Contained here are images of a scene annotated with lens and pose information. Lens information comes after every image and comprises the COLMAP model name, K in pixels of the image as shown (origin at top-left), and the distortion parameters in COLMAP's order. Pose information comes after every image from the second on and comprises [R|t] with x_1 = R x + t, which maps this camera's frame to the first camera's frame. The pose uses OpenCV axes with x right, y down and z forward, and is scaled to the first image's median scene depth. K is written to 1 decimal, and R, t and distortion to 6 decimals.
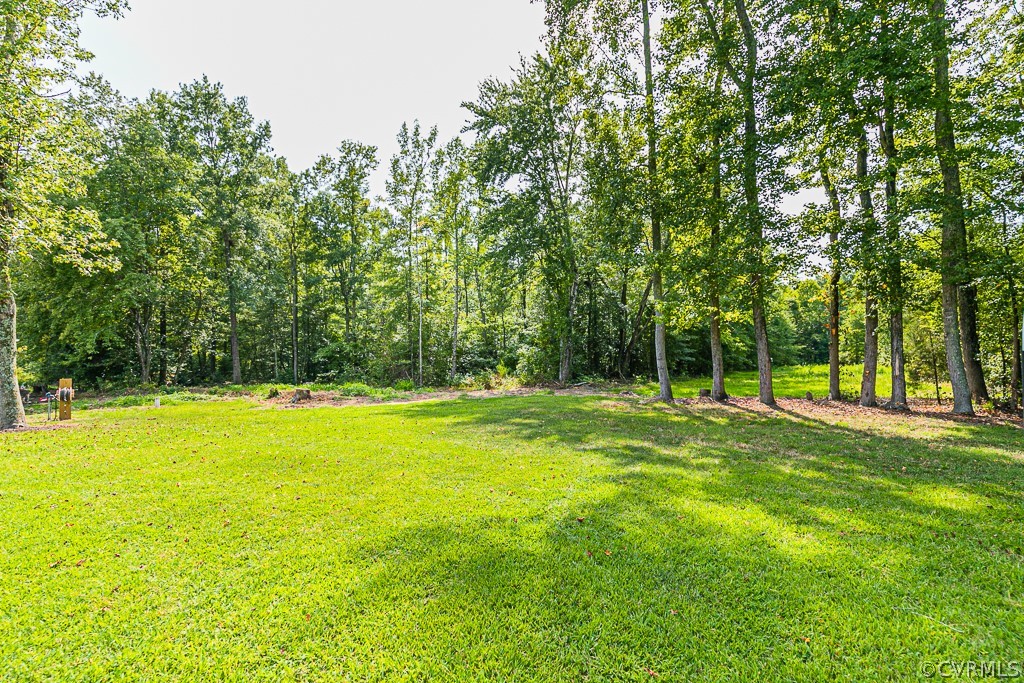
lens RADIAL K [[475.3, 0, 508.4], [0, 475.3, 346.5], [0, 0, 1]] dist [0.004103, -0.000093]
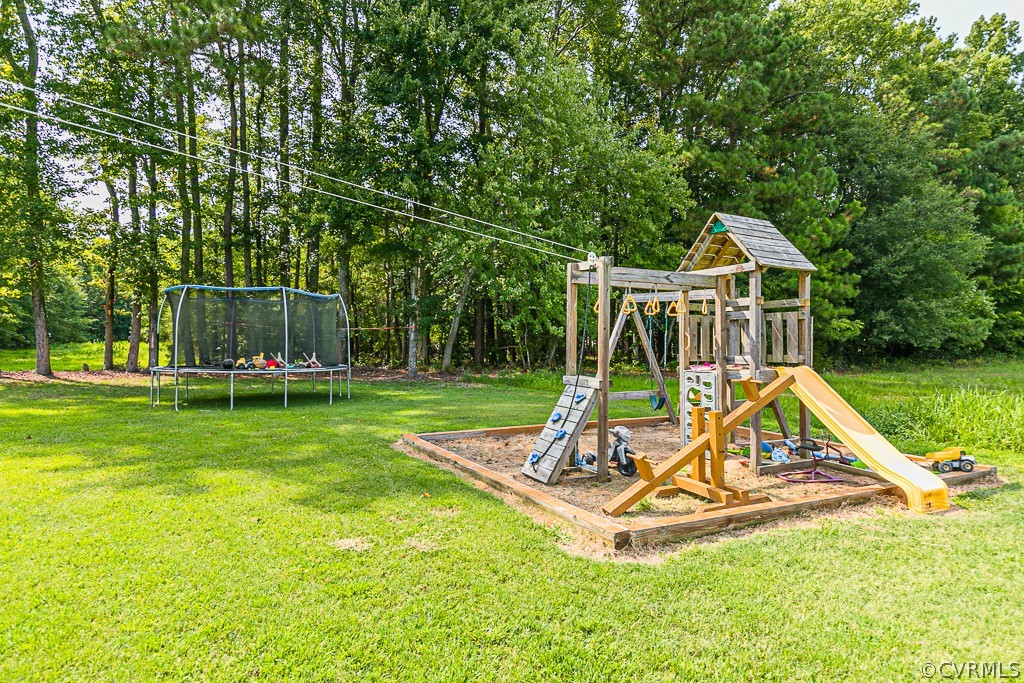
lens RADIAL K [[568.6, 0, 508.0], [0, 568.6, 350.8], [0, 0, 1]] dist [-0.000008, 0.000822]
pose [[0.381585, -0.006067, 0.924314, -0.271157], [-0.043263, 0.998765, 0.024415, -0.015398], [-0.923321, -0.049305, 0.380851, -0.504862]]
